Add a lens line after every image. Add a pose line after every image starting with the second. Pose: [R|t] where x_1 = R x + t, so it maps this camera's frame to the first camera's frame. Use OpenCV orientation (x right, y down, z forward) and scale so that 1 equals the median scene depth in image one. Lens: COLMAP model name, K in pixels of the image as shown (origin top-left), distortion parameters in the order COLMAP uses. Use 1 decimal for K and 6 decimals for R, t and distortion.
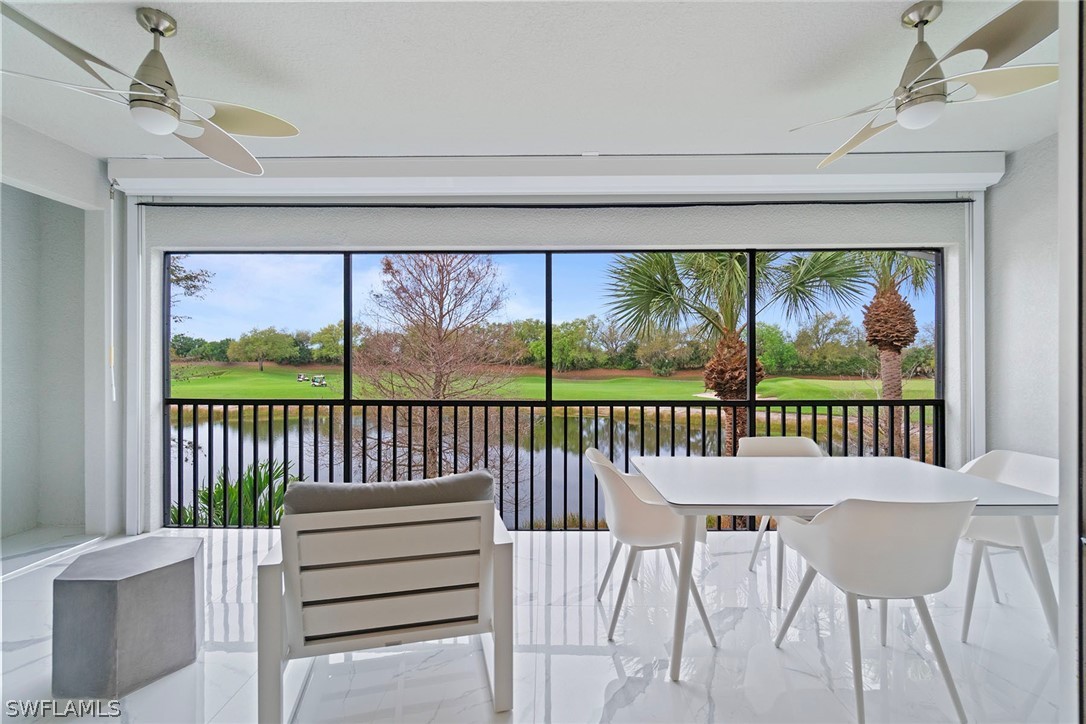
lens RADIAL K [[467.6, 0, 536.9], [0, 467.6, 361.7], [0, 0, 1]] dist [-0.005480, 0.001080]
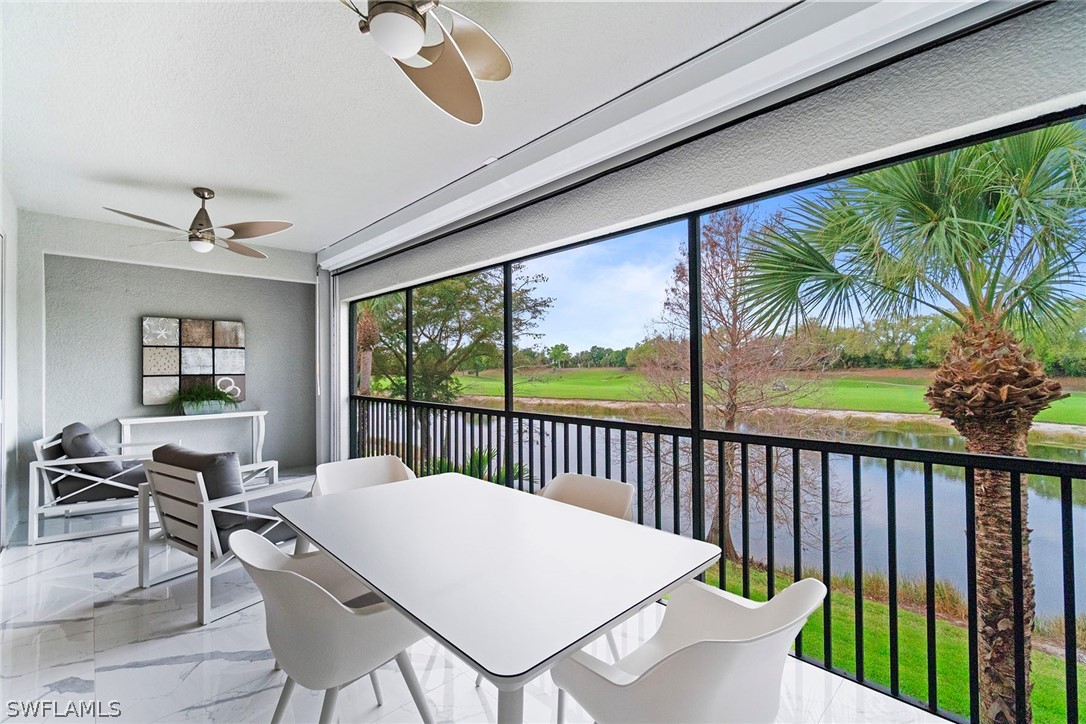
lens RADIAL K [[467.6, 0, 543.9], [0, 467.6, 361.1], [0, 0, 1]] dist [-0.005480, 0.001080]
pose [[0.705874, -0.014189, -0.708195, 0.309179], [0.006895, 0.999890, -0.013160, -0.004386], [0.708303, 0.004407, 0.705894, 0.138823]]
